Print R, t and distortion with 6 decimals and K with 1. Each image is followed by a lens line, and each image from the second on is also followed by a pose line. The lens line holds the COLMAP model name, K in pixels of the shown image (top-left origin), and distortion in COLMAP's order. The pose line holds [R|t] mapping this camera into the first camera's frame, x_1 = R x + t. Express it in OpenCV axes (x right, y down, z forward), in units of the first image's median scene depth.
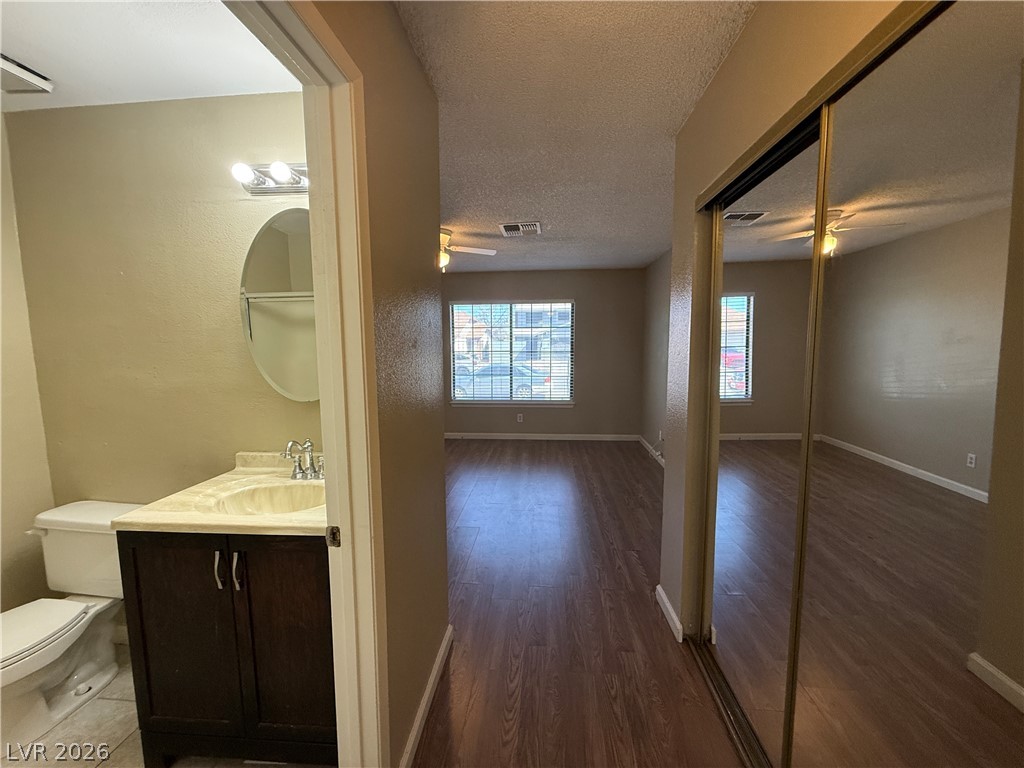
lens RADIAL K [[402.9, 0, 514.4], [0, 402.9, 384.1], [0, 0, 1]] dist [0.000622, -0.000200]
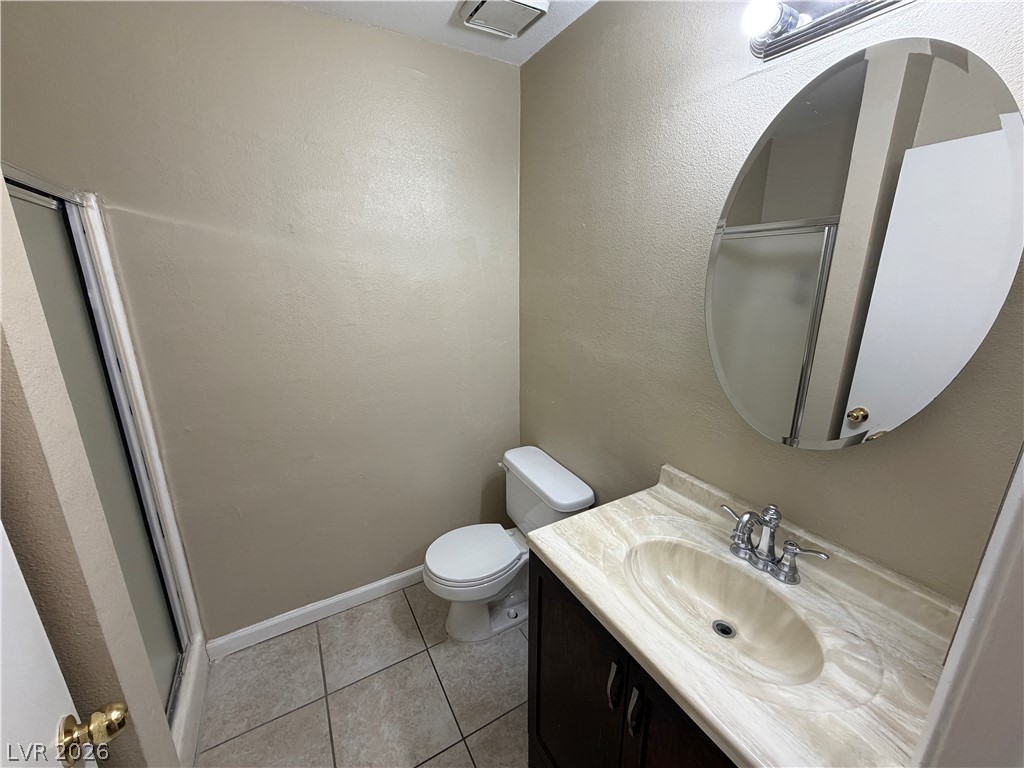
lens RADIAL K [[407.0, 0, 510.3], [0, 407.0, 379.8], [0, 0, 1]] dist [-0.000062, 0.000121]
pose [[0.557932, 0.227926, -0.797974, -0.305182], [-0.086327, 0.972269, 0.217351, -0.134405], [0.825385, -0.052380, 0.562135, 0.380557]]
